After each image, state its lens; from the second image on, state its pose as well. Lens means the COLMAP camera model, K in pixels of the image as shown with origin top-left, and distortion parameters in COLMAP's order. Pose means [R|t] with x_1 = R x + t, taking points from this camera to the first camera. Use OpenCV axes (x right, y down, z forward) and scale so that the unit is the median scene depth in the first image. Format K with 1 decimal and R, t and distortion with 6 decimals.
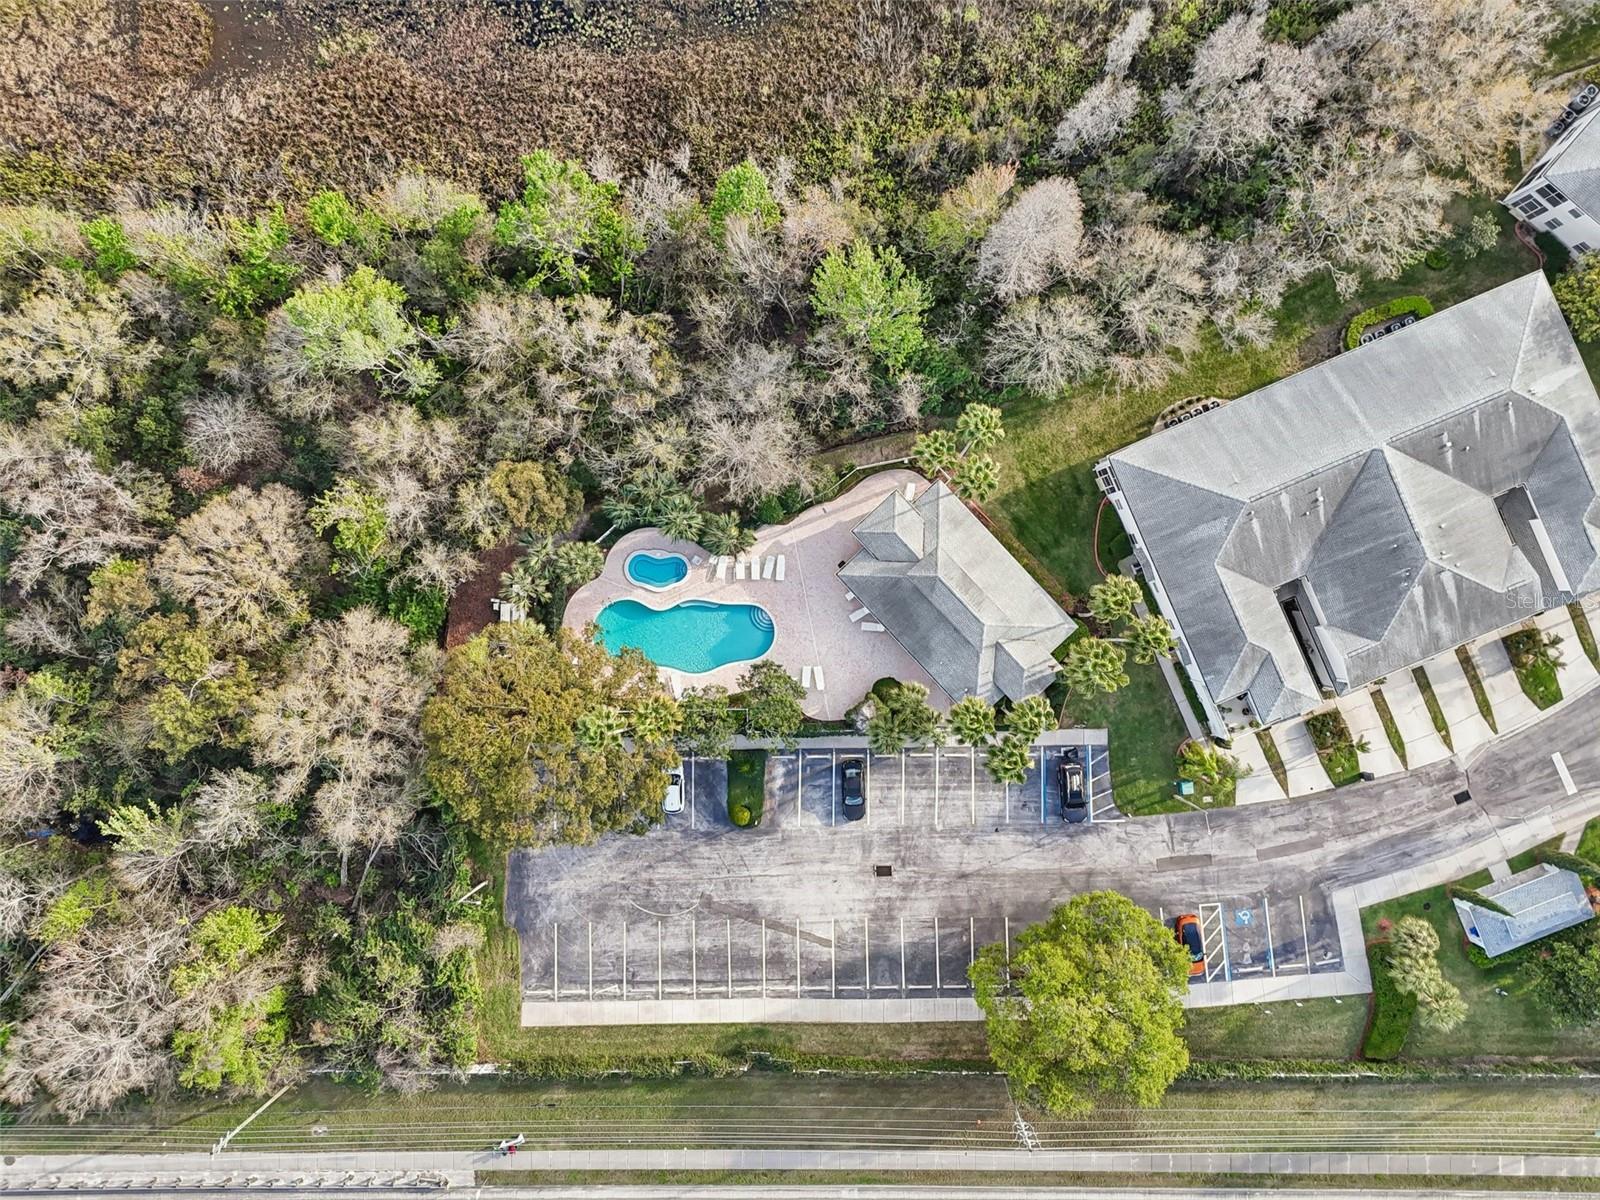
lens RADIAL K [[1142.7, 0, 807.4], [0, 1142.7, 595.9], [0, 0, 1]] dist [-0.006153, 0.000696]
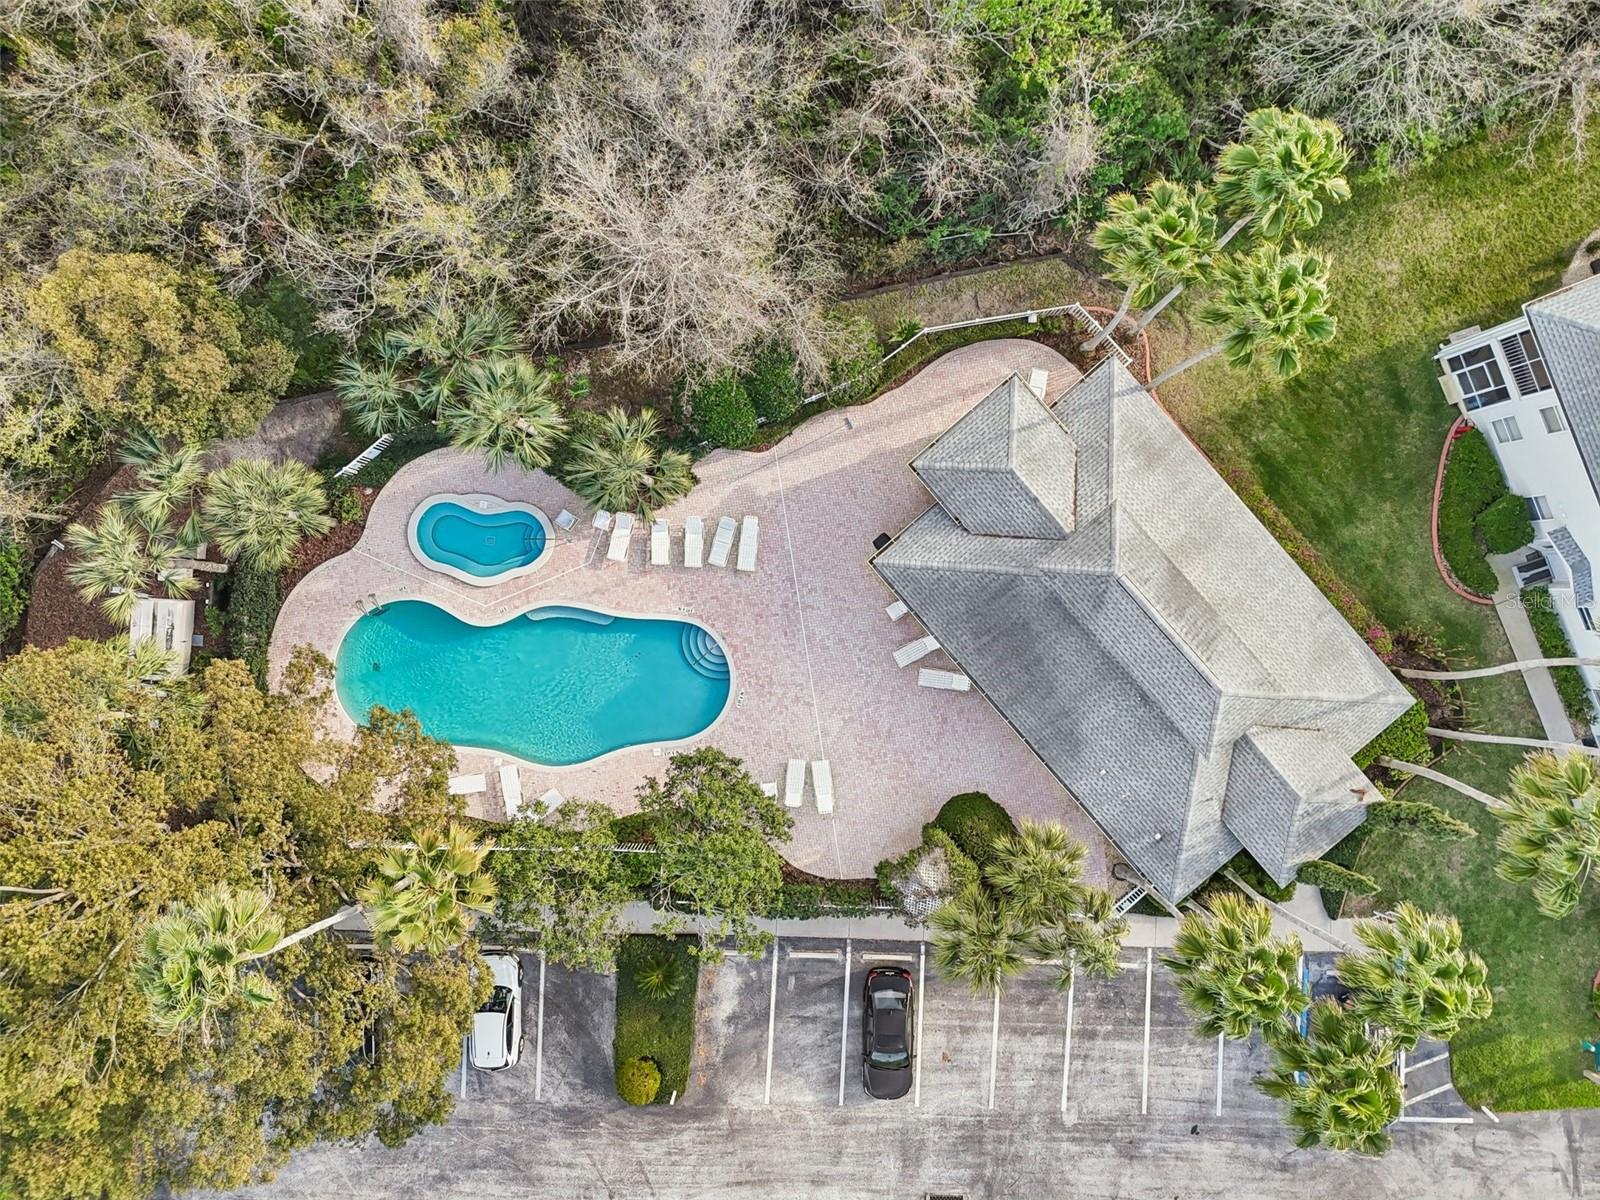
lens RADIAL K [[1142.7, 0, 812.4], [0, 1142.7, 603.5], [0, 0, 1]] dist [-0.006153, 0.000696]
pose [[0.999246, 0.038731, 0.002592, 0.001994], [-0.038742, 0.999239, 0.004490, -0.003488], [-0.002416, -0.004587, 0.999987, 0.543502]]
